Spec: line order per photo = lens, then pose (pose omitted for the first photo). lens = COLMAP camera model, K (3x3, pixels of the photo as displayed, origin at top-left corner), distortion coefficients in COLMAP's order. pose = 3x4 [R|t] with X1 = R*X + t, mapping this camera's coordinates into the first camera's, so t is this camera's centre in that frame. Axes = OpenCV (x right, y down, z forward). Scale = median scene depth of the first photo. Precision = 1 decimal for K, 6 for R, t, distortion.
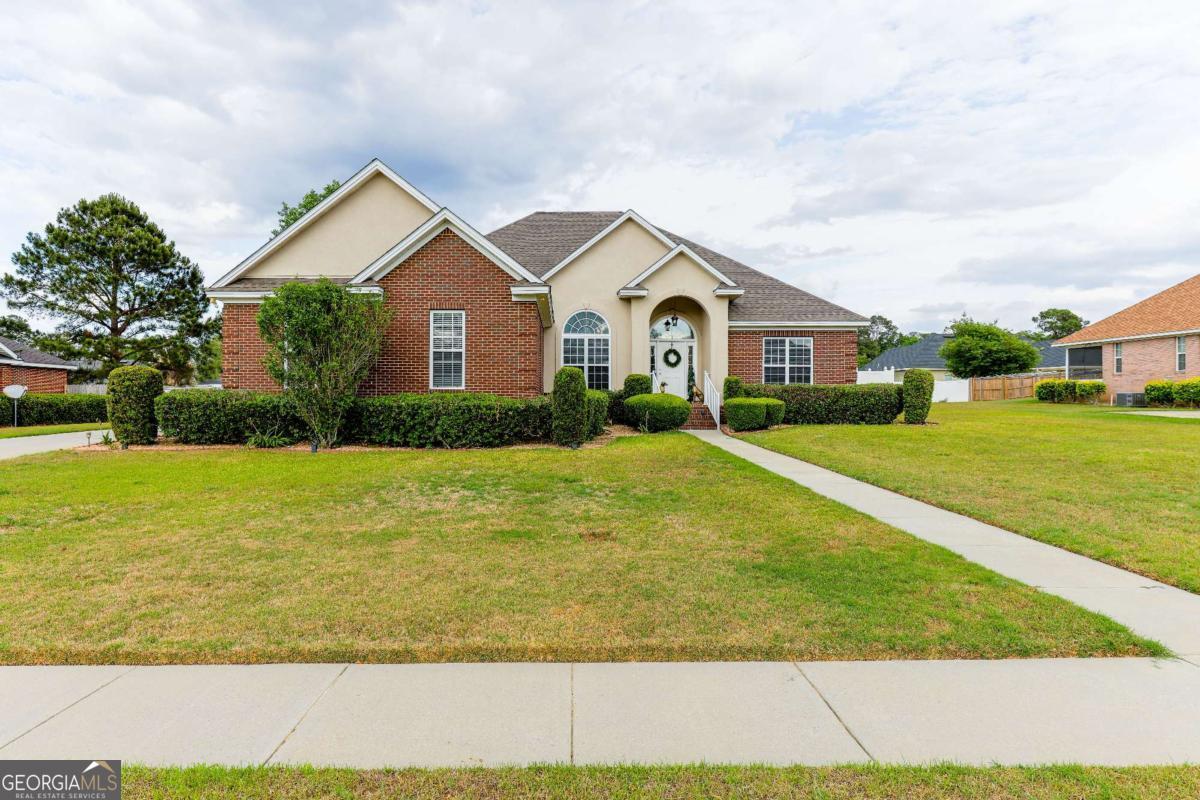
lens RADIAL K [[738.0, 0, 527.1], [0, 738.0, 397.2], [0, 0, 1]] dist [0.018309, -0.000077]
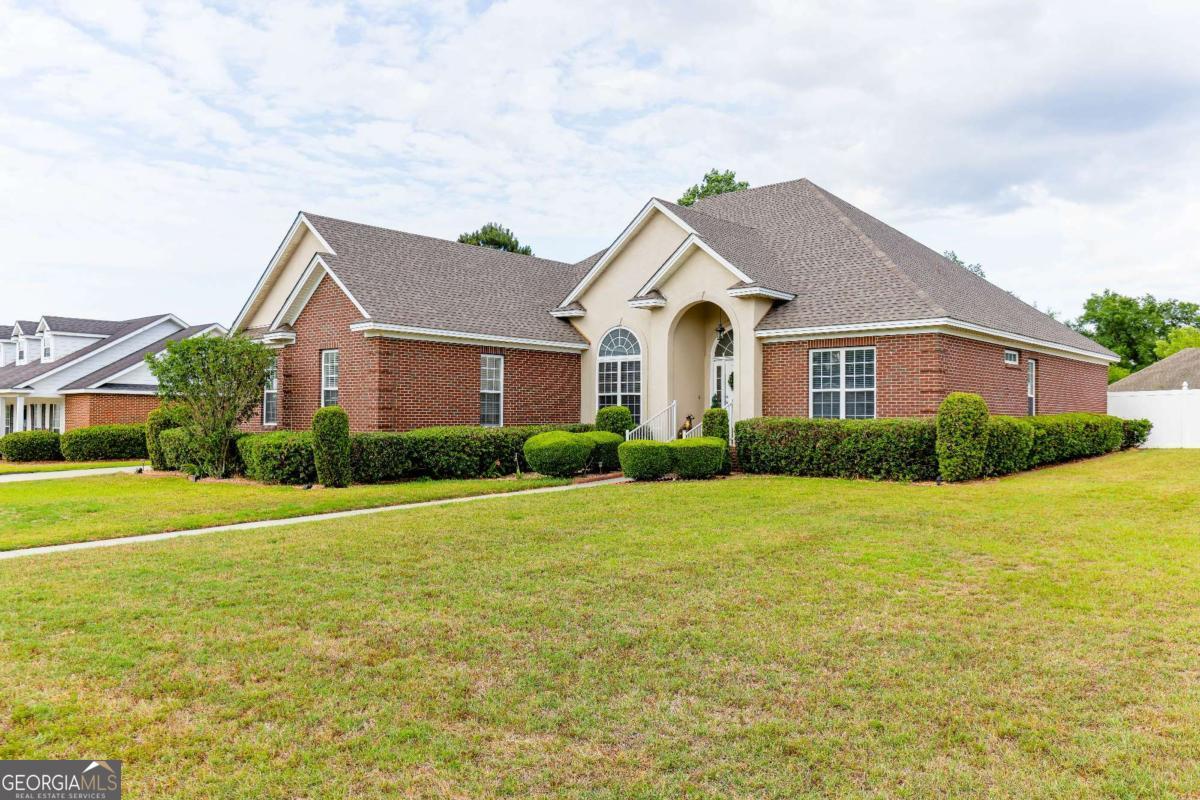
lens RADIAL K [[919.7, 0, 598.6], [0, 919.7, 377.4], [0, 0, 1]] dist [-0.013505, -0.001037]
pose [[0.768057, -0.030042, -0.639676, 0.741104], [-0.001225, 0.998828, -0.048380, -0.012990], [0.640380, 0.037942, 0.767120, 0.210306]]
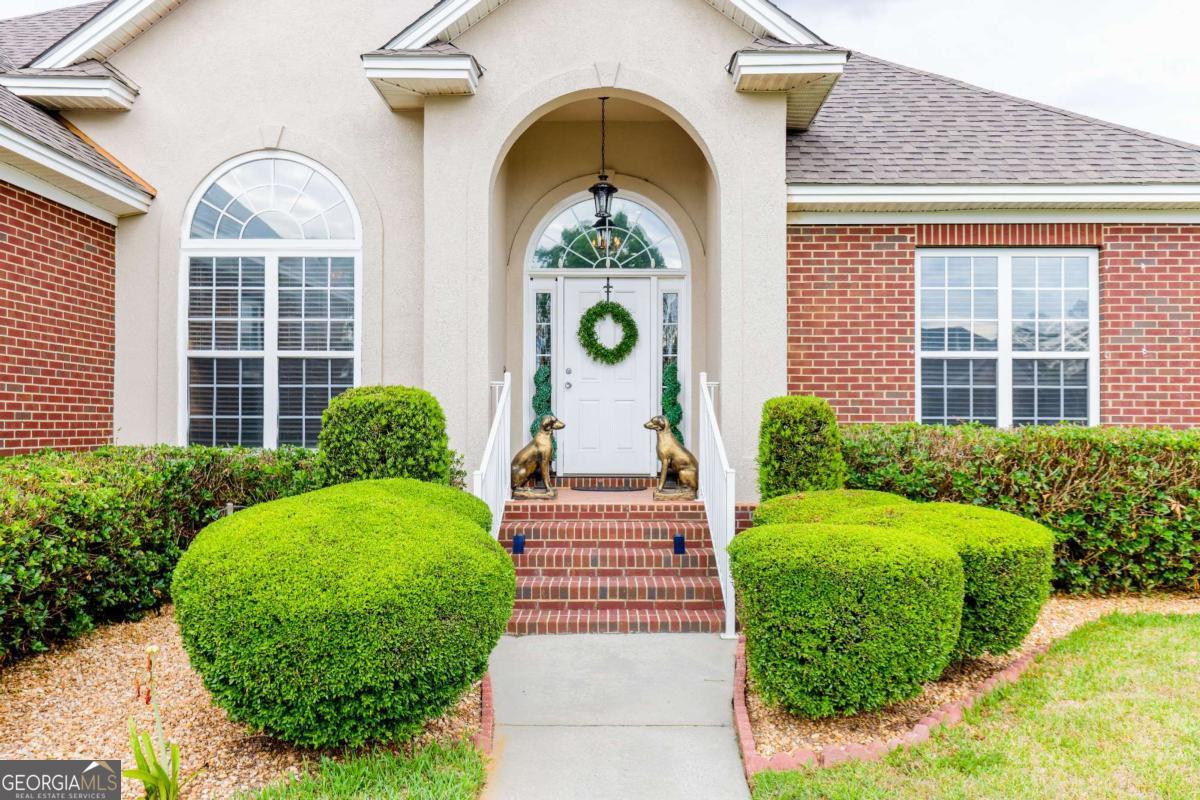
lens RADIAL K [[952.2, 0, 600.0], [0, 952.2, 400.0], [0, 0, 1]] dist [0.004959, 0.002089]
pose [[0.999637, -0.003843, 0.026681, 0.198338], [0.004473, 0.999711, -0.023610, -0.018543], [-0.026583, 0.023721, 0.999365, 0.670867]]
